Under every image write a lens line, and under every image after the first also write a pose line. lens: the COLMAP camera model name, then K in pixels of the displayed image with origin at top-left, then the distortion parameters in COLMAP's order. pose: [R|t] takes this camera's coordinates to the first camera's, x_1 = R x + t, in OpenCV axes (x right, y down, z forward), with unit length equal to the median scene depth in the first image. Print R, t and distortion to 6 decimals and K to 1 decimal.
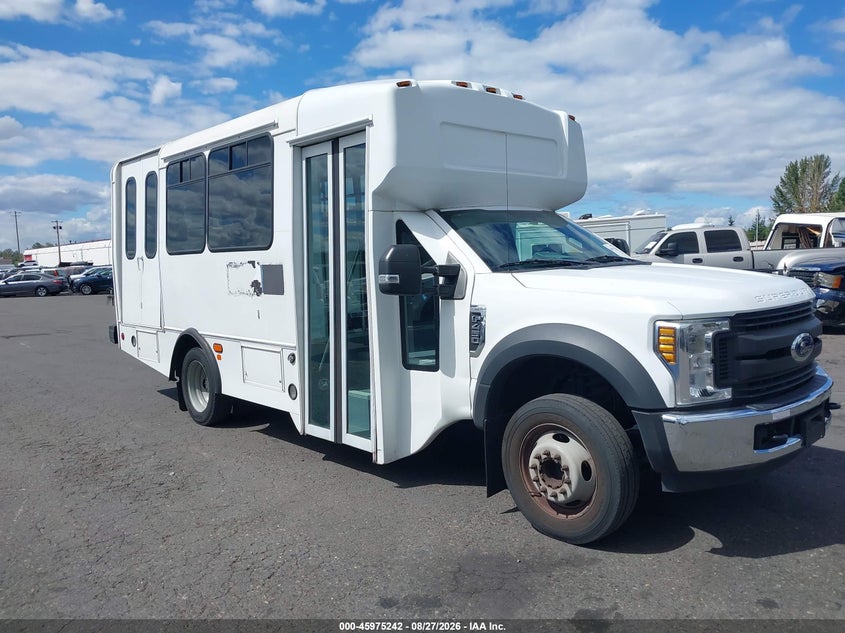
lens RADIAL K [[697.0, 0, 425.9], [0, 697.0, 307.9], [0, 0, 1]] dist [0.039194, -0.018341]
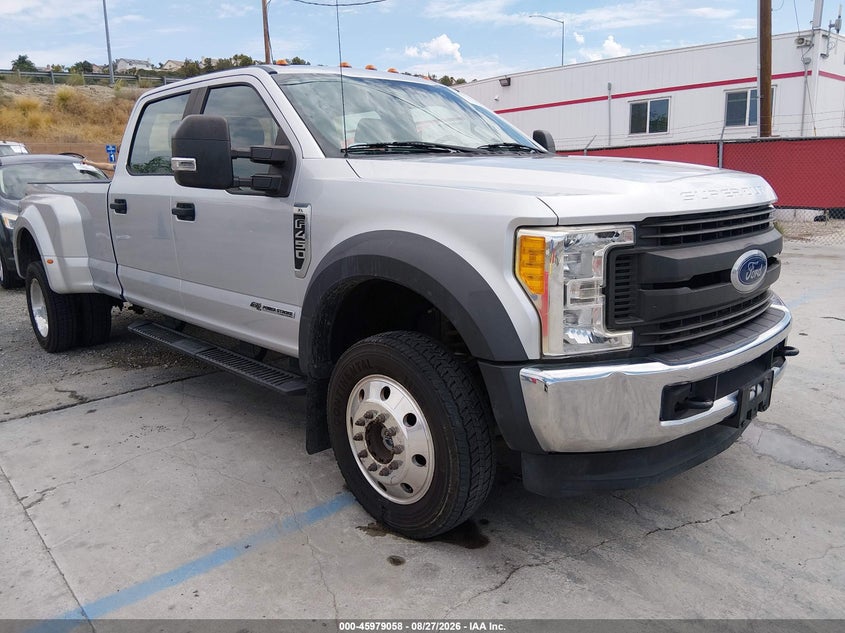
lens RADIAL K [[697.0, 0, 416.9], [0, 697.0, 317.3], [0, 0, 1]] dist [0.039194, -0.018341]
pose [[0.999848, 0.014641, 0.009487, 0.209115], [-0.015769, 0.991074, 0.132376, 0.015865], [-0.007465, -0.132506, 0.991154, 0.322449]]
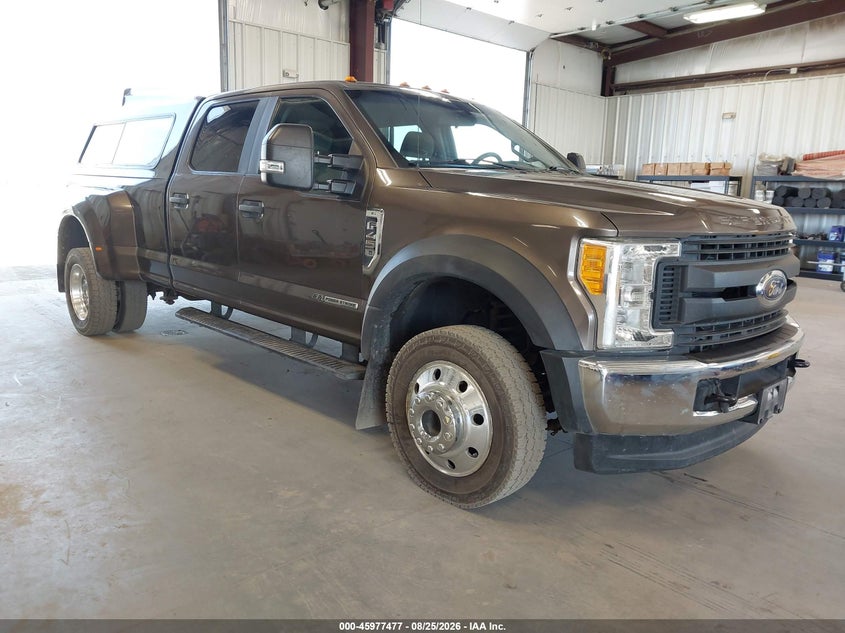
lens RADIAL K [[697.0, 0, 423.9], [0, 697.0, 315.1], [0, 0, 1]] dist [0.039194, -0.018341]
pose [[0.997069, 0.072014, 0.025827, 0.130466], [-0.074414, 0.991274, 0.108803, 0.030027], [-0.017767, -0.110406, 0.993728, 0.224514]]
